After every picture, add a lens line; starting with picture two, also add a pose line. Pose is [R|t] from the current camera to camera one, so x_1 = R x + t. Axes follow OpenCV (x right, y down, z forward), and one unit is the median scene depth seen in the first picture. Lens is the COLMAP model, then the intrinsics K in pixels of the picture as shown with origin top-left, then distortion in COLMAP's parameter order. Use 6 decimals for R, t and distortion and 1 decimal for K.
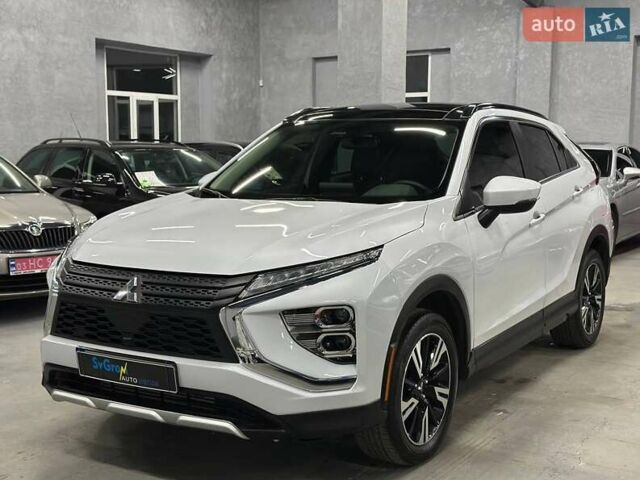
lens RADIAL K [[896.6, 0, 319.6], [0, 896.6, 253.5], [0, 0, 1]] dist [-0.006065, -0.008082]
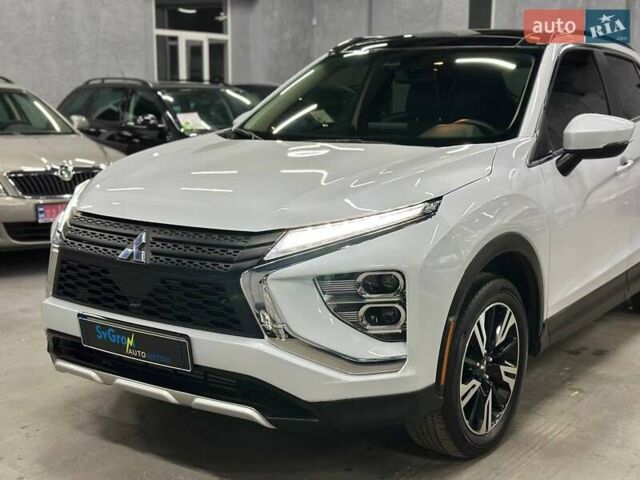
lens RADIAL K [[856.1, 0, 320.5], [0, 856.1, 255.5], [0, 0, 1]] dist [0.025091, 0.037366]
pose [[0.997776, 0.013809, -0.065206, 0.011109], [-0.009442, 0.997721, 0.066816, -0.006533], [0.065980, -0.066051, 0.995632, 0.194918]]
